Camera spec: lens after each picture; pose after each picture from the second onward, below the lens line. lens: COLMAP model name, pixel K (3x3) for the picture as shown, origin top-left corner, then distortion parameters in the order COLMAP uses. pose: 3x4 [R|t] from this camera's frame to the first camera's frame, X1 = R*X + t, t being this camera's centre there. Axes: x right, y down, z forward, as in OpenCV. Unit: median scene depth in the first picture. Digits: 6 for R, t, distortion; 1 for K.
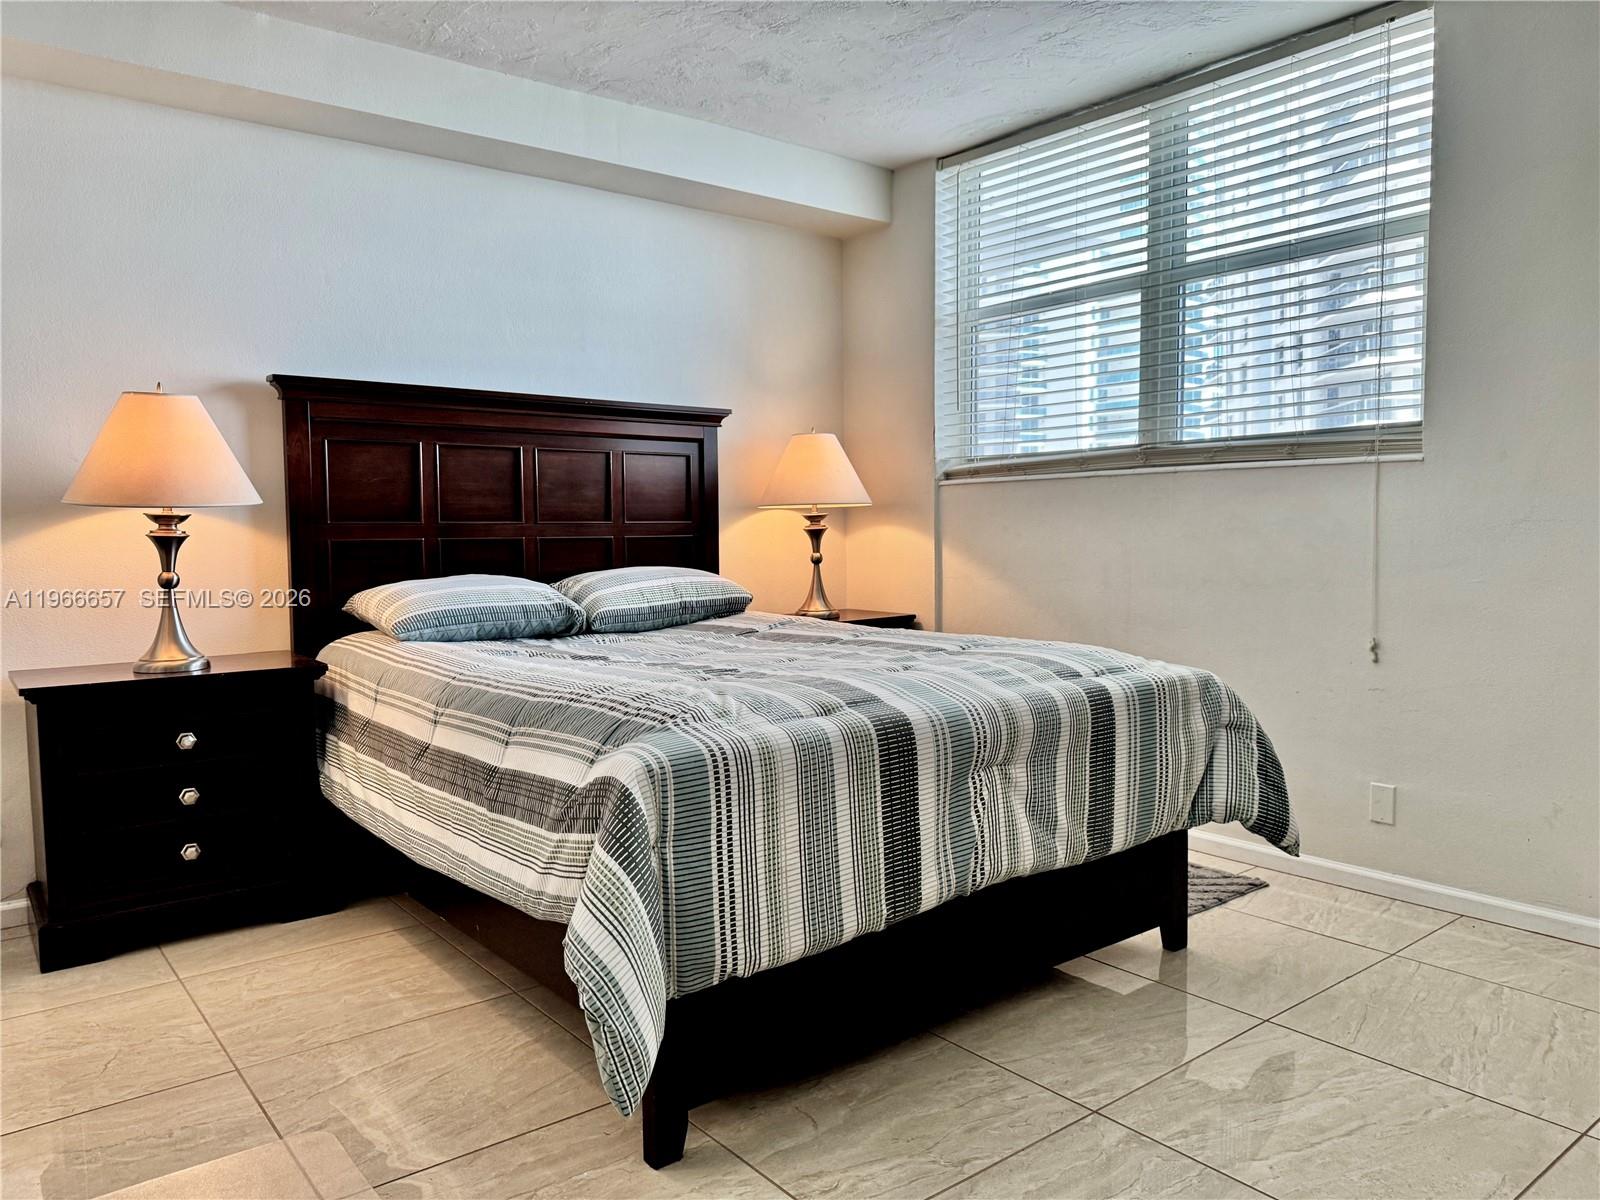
lens RADIAL K [[1126.9, 0, 800.5], [0, 1126.9, 607.6], [0, 0, 1]] dist [0.043568, -0.060015]
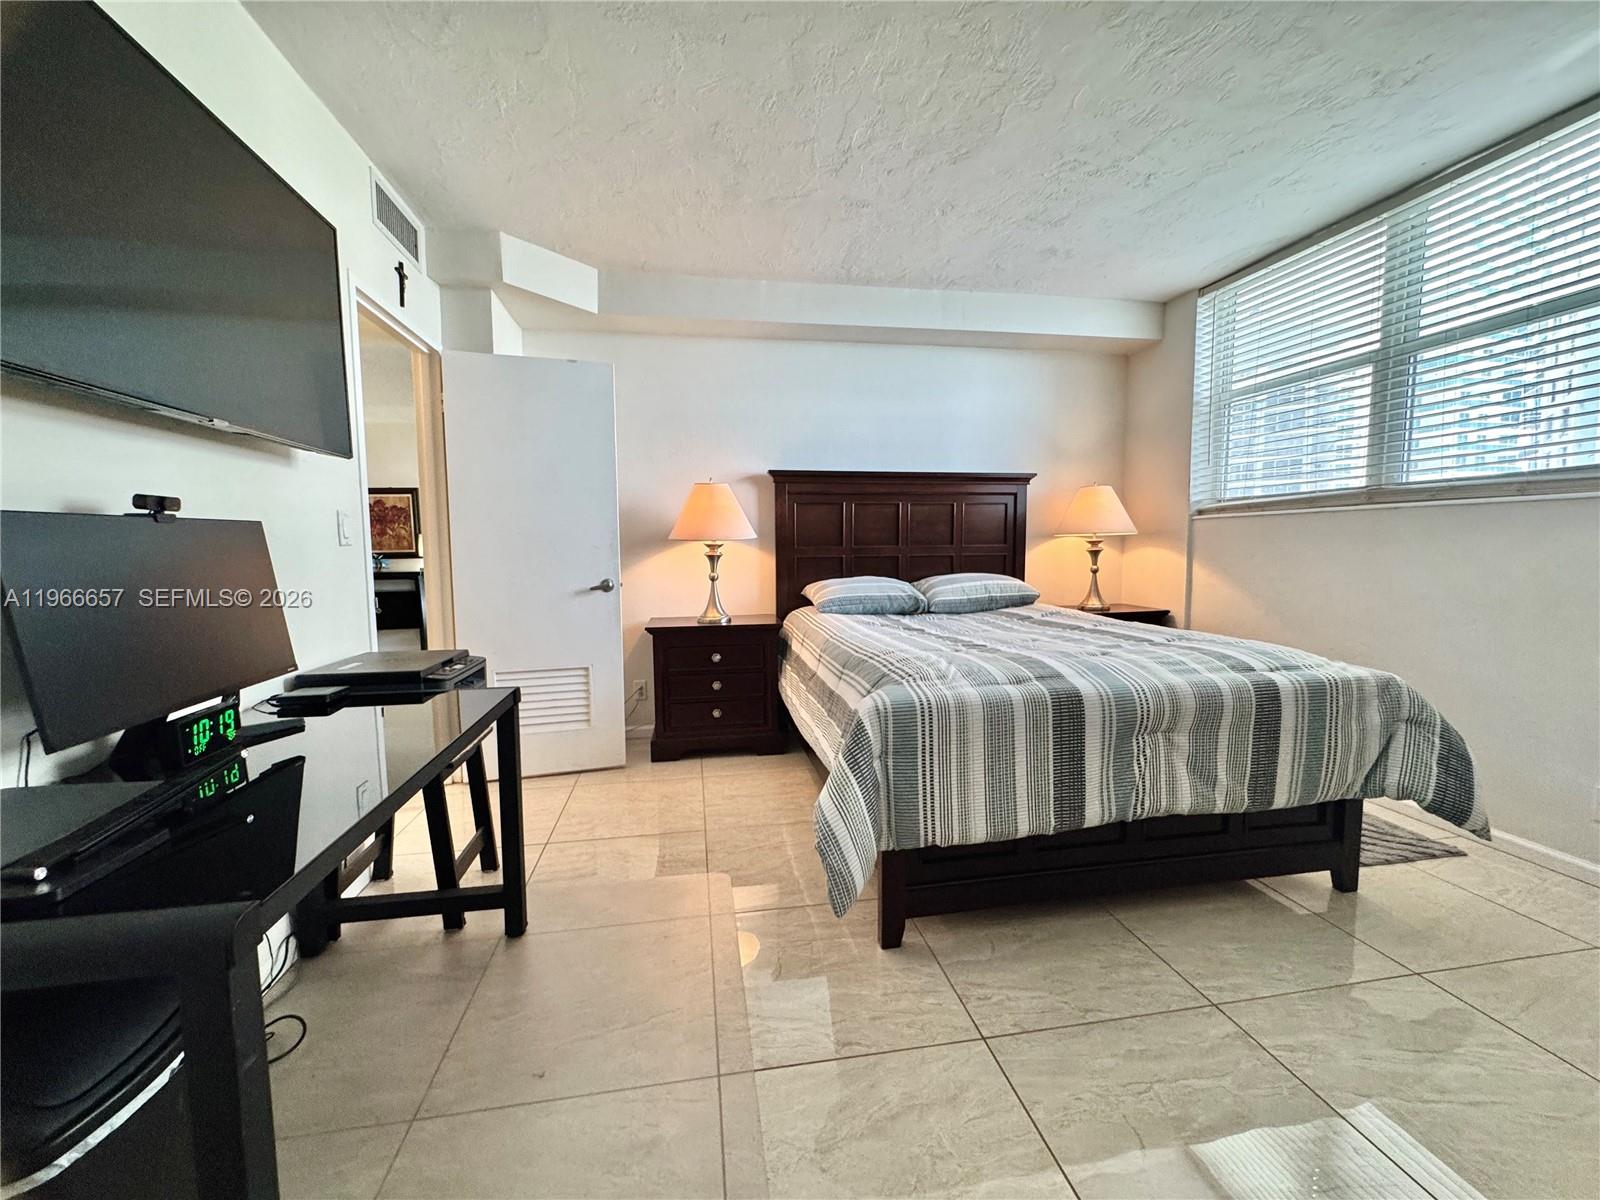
lens RADIAL K [[638.0, 0, 797.8], [0, 638.0, 600.3], [0, 0, 1]] dist [-0.005563, 0.001441]
pose [[0.875126, 0.043052, -0.481976, 0.109191], [-0.032940, 0.999024, 0.029426, -0.019367], [0.482773, -0.009875, 0.875690, 0.079961]]
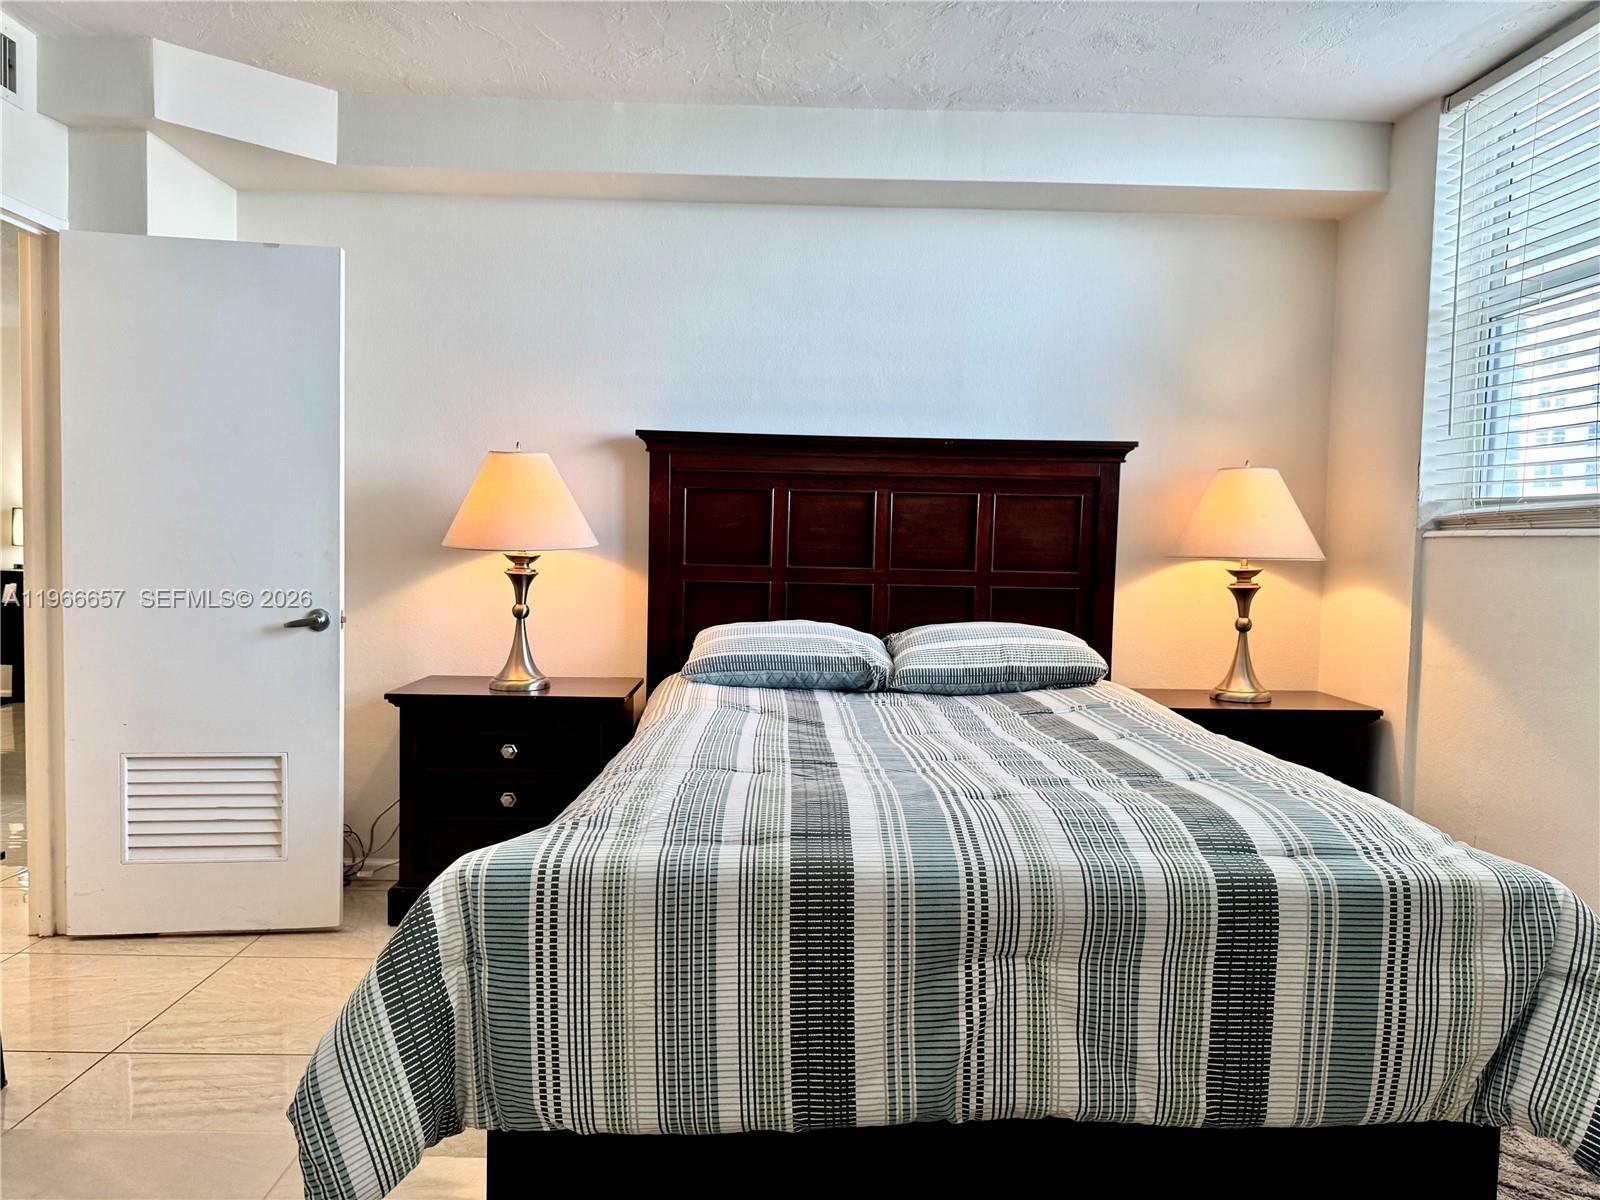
lens RADIAL K [[1126.9, 0, 802.4], [0, 1126.9, 608.1], [0, 0, 1]] dist [0.043568, -0.060015]
pose [[0.795263, 0.065232, -0.602745, 0.343531], [-0.072601, 0.997287, 0.012141, -0.057798], [0.601902, 0.034105, 0.797842, 0.231755]]
